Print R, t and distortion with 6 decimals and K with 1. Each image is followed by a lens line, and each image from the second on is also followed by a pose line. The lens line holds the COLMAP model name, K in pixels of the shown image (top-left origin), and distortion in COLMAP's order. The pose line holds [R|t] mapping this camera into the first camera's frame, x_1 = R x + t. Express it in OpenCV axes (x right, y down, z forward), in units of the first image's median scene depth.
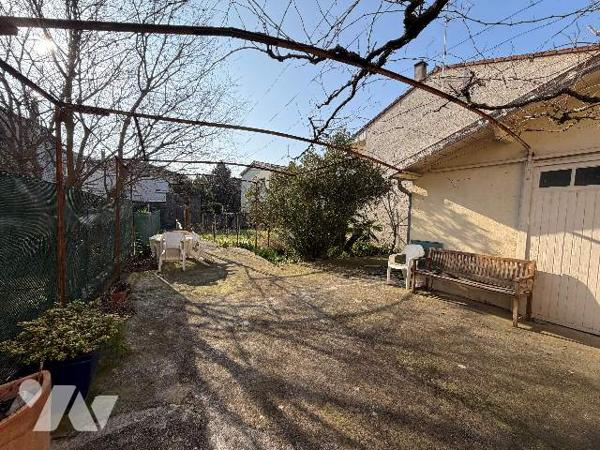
lens RADIAL K [[237.6, 0, 300.0], [0, 237.6, 225.0], [0, 0, 1]] dist [0.001776, 0.000011]
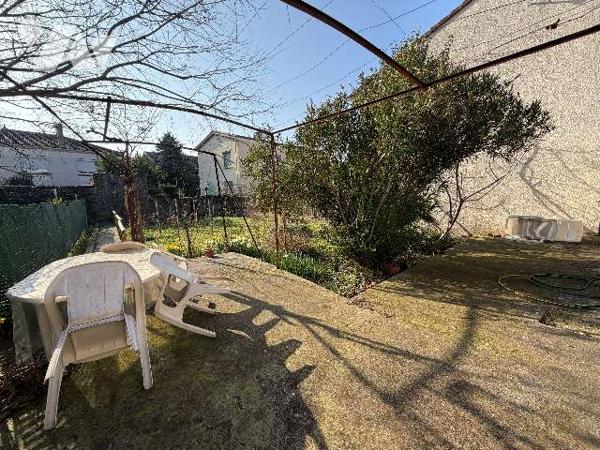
lens RADIAL K [[237.6, 0, 300.0], [0, 237.6, 225.0], [0, 0, 1]] dist [0.001776, 0.000011]
pose [[0.982880, -0.078150, 0.166852, -0.134623], [0.063367, 0.993726, 0.092161, -0.013926], [-0.173008, -0.080010, 0.981665, 0.280626]]
